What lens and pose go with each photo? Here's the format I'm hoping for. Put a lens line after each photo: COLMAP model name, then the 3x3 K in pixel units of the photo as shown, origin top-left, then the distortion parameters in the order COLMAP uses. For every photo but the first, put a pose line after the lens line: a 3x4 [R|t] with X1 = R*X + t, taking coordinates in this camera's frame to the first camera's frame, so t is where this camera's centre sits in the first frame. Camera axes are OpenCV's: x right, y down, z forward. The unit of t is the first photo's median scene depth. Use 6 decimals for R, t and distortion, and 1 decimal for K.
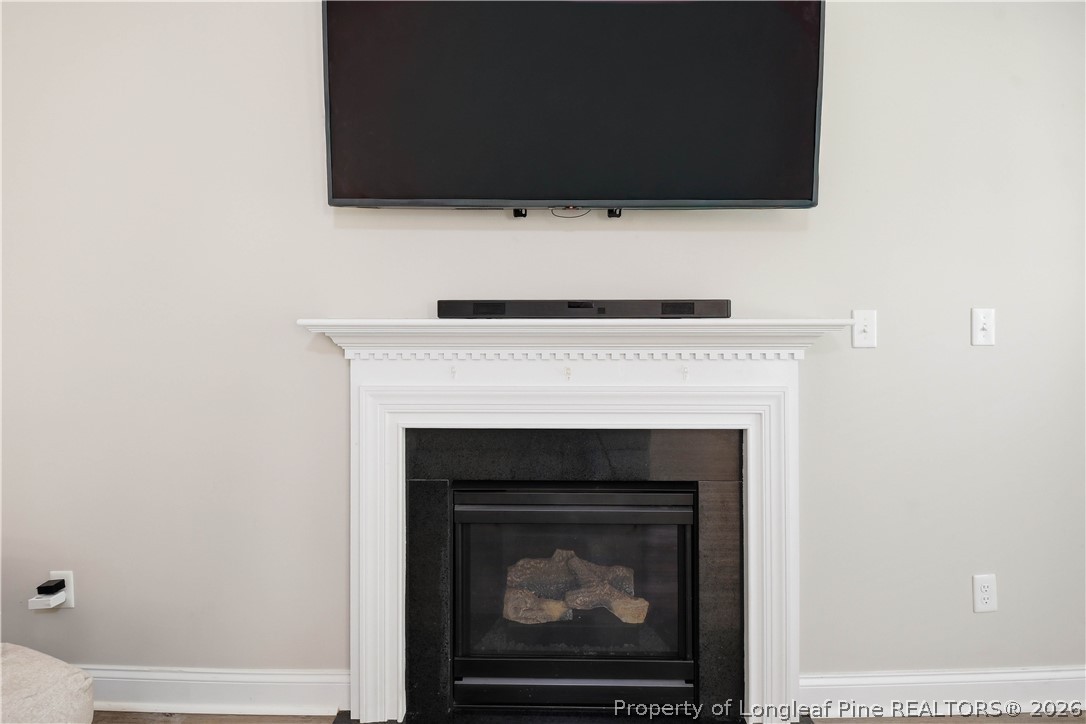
lens RADIAL K [[532.4, 0, 544.3], [0, 532.4, 314.4], [0, 0, 1]] dist [-0.003573, -0.000662]
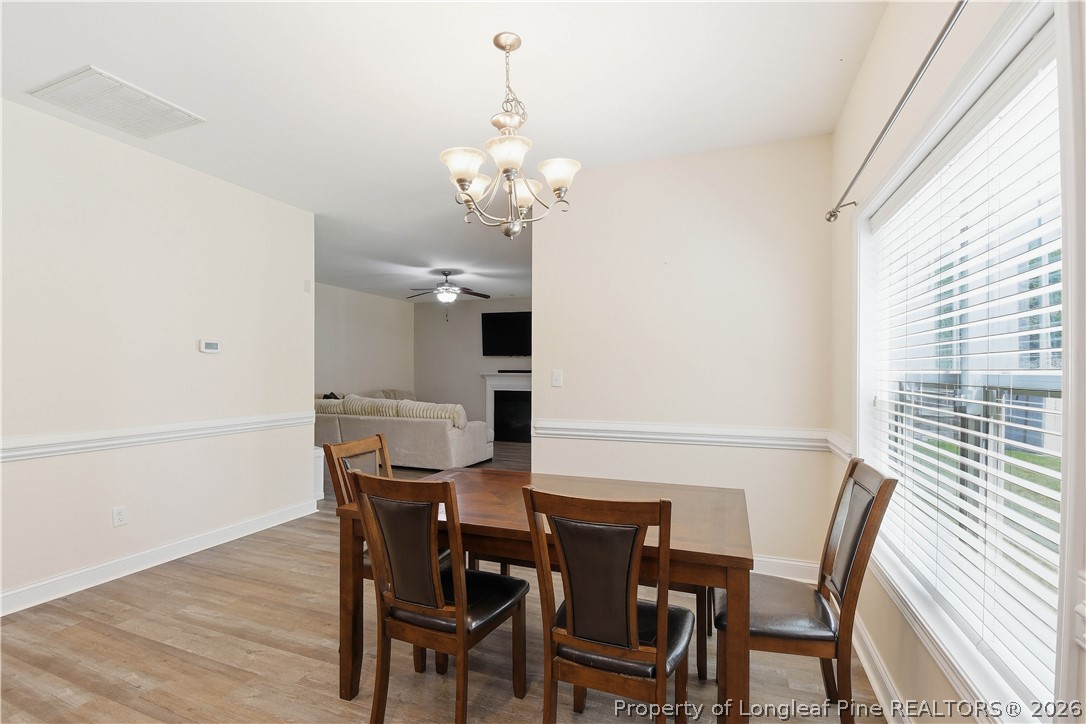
lens RADIAL K [[502.3, 0, 543.0], [0, 502.3, 362.0], [0, 0, 1]] dist [-0.002747, -0.001215]
pose [[0.939341, 0.001668, -0.342981, 2.290346], [-0.008037, 0.999821, -0.017148, -0.024180], [0.342891, 0.018865, 0.939186, -4.324557]]
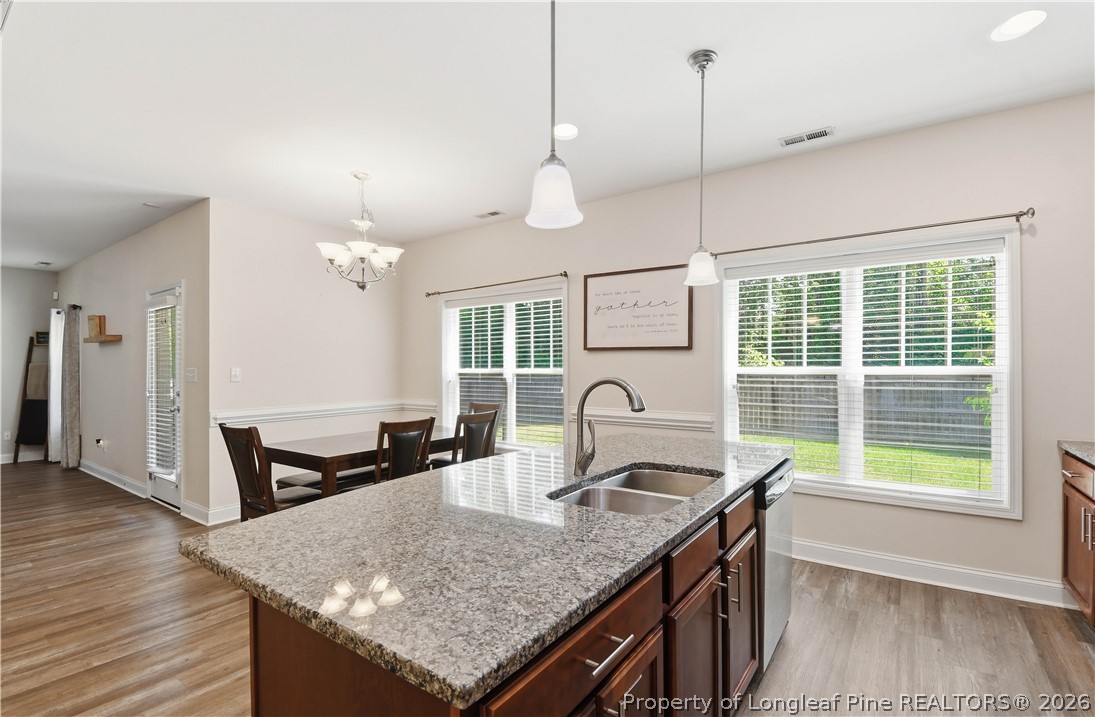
lens RADIAL K [[502.6, 0, 547.5], [0, 502.6, 358.5], [0, 0, 1]] dist [-0.001862, -0.000453]
pose [[0.574913, 0.018751, 0.817999, 0.344504], [0.001290, 0.999715, -0.023823, -0.004244], [-0.818213, 0.014752, 0.574725, -5.074397]]
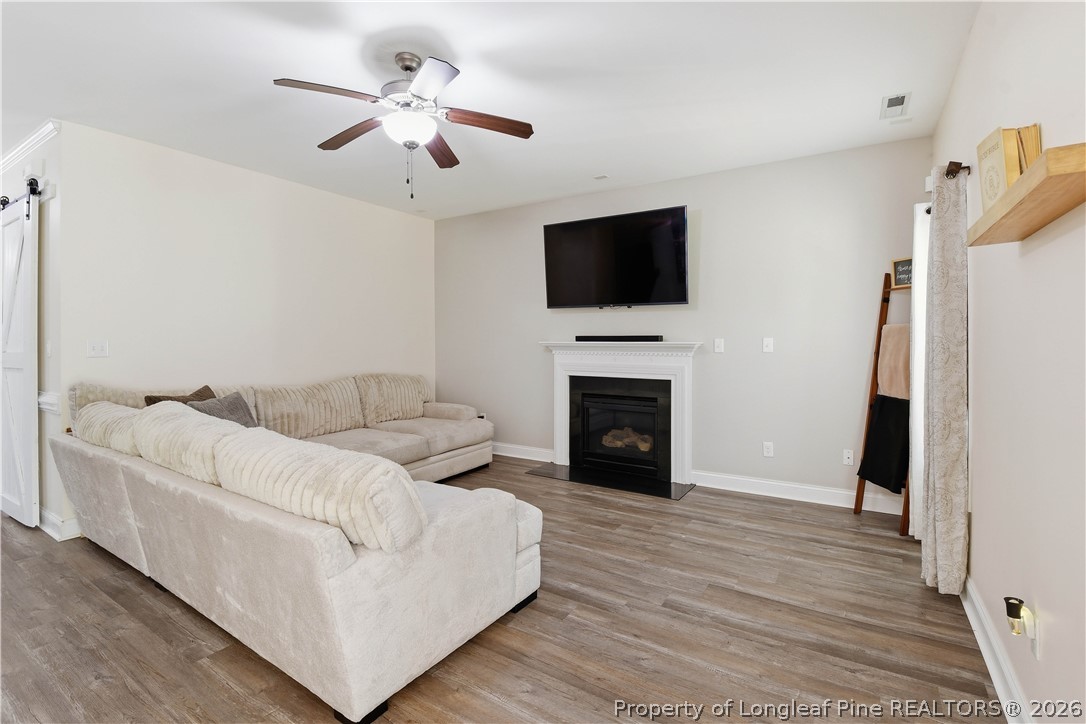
lens RADIAL K [[491.4, 0, 549.2], [0, 491.4, 347.8], [0, 0, 1]] dist [-0.001232, -0.017676]
pose [[0.858033, 0.009822, -0.513501, 1.148207], [-0.001388, 0.999858, 0.016804, -0.004171], [0.513593, -0.013706, 0.857924, -1.587560]]
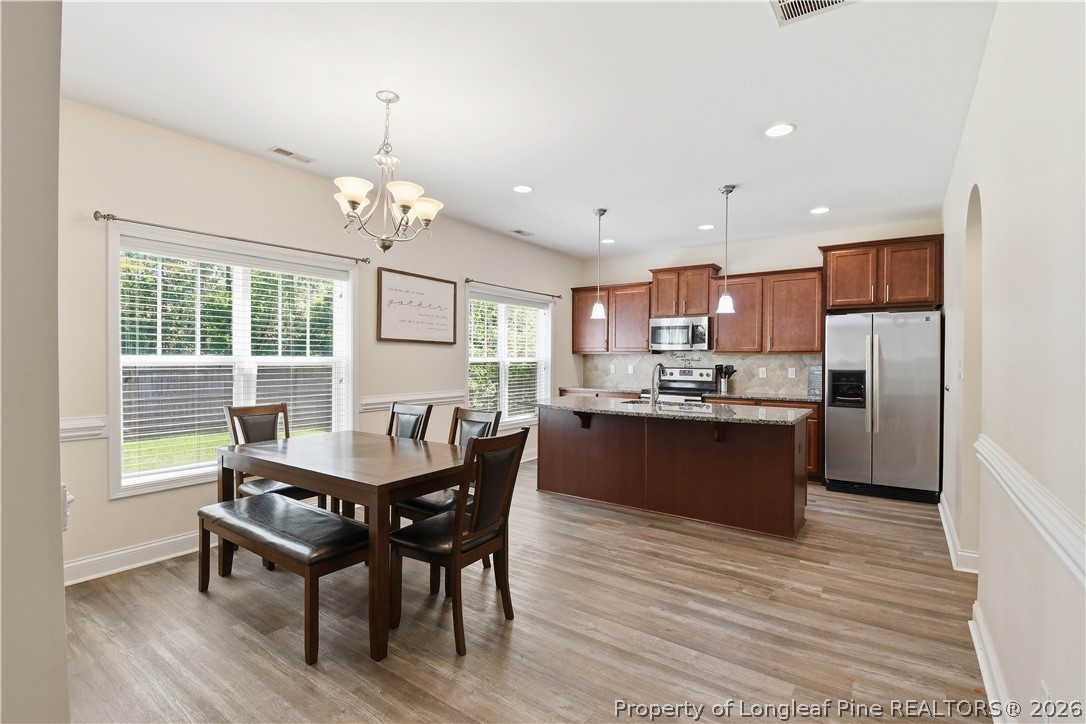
lens RADIAL K [[502.3, 0, 543.0], [0, 502.3, 362.0], [0, 0, 1]] dist [-0.002747, -0.001215]
pose [[-0.824132, -0.003766, 0.566386, 0.335558], [-0.000696, 0.999984, 0.005636, -0.005653], [-0.566398, 0.004251, -0.824121, -1.983464]]
